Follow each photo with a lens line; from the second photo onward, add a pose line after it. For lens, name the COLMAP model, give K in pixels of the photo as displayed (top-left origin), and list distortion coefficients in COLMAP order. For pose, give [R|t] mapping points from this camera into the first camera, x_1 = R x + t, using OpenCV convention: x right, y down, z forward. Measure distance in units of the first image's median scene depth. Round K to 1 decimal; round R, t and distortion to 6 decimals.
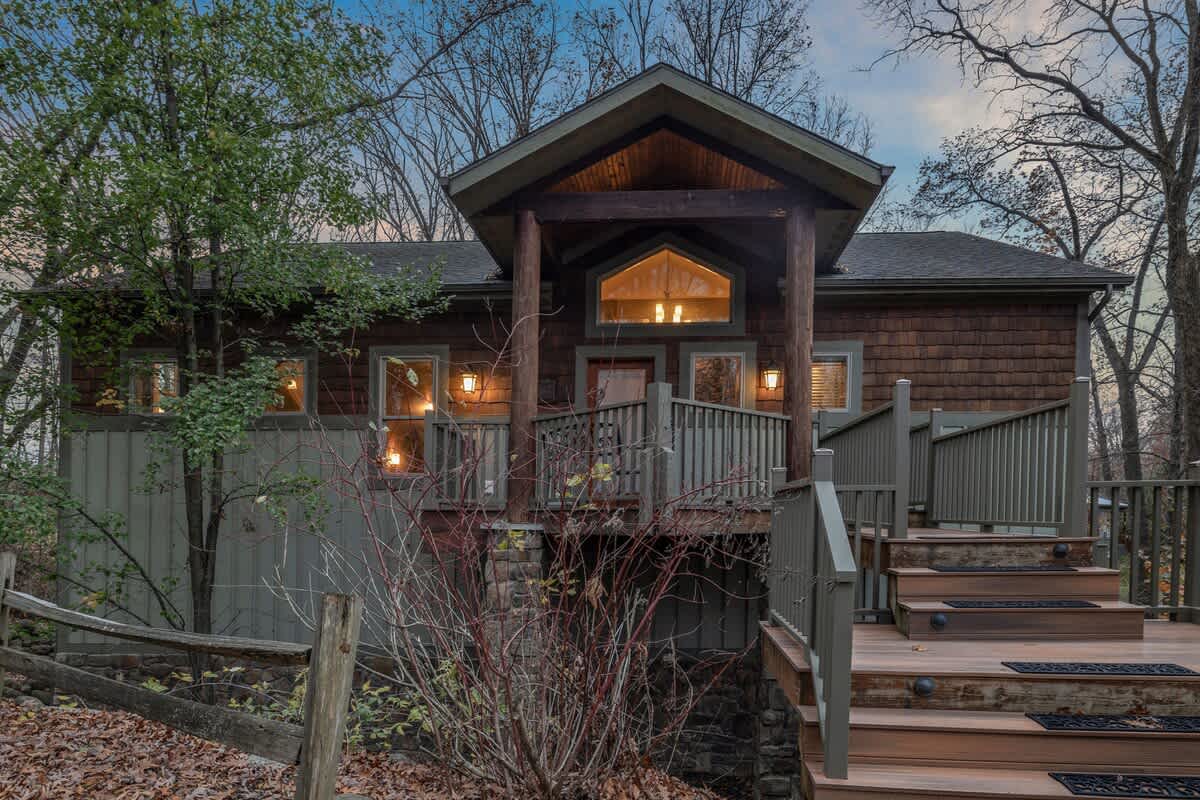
lens RADIAL K [[451.4, 0, 575.3], [0, 451.4, 409.1], [0, 0, 1]] dist [0.000538, 0.000285]
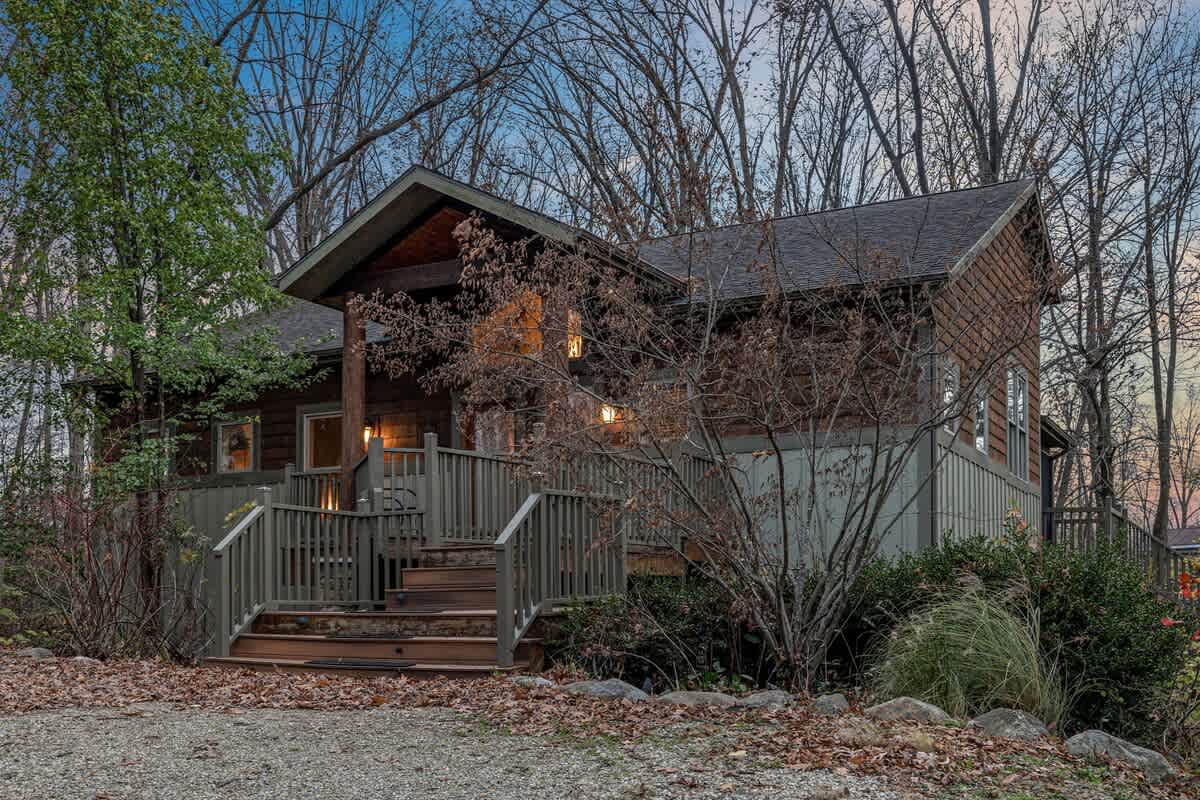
lens RADIAL K [[590.7, 0, 599.8], [0, 590.7, 417.8], [0, 0, 1]] dist [-0.000092, 0.000120]
pose [[0.967340, -0.070005, -0.243624, 0.911073], [0.061535, 0.997212, -0.042216, -0.002248], [0.245900, 0.025846, 0.968950, -0.348808]]
